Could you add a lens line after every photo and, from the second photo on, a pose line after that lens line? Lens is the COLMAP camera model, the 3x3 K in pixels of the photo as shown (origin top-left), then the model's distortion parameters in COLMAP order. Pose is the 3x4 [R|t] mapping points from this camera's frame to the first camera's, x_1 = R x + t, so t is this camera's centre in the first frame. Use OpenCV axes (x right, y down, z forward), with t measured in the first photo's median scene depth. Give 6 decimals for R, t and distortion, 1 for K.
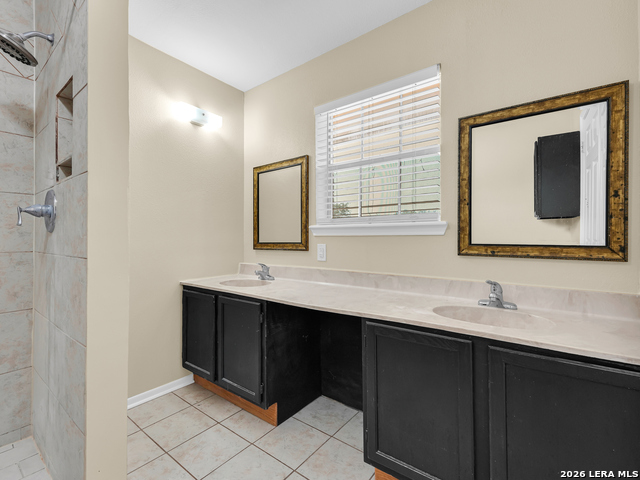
lens RADIAL K [[301.7, 0, 320.0], [0, 301.7, 240.0], [0, 0, 1]] dist [0.031705, -0.012114]
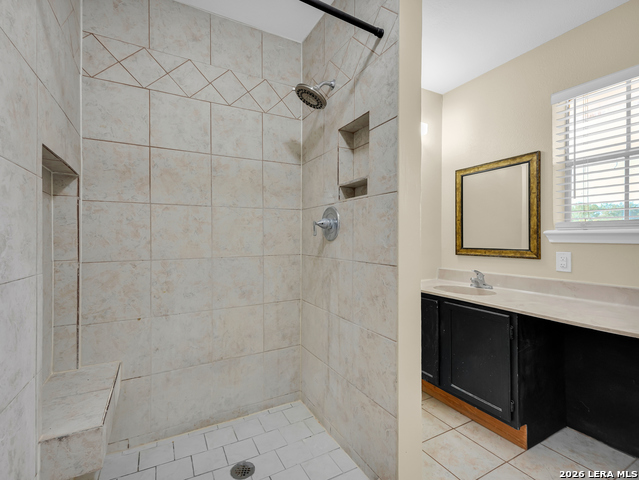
lens RADIAL K [[300.3, 0, 314.1], [0, 300.3, 238.8], [0, 0, 1]] dist [0.035668, -0.016539]
pose [[0.913041, 0.003953, -0.407848, -0.298669], [-0.004541, 0.999990, -0.000474, -0.021472], [0.407842, 0.002284, 0.913050, -0.092711]]
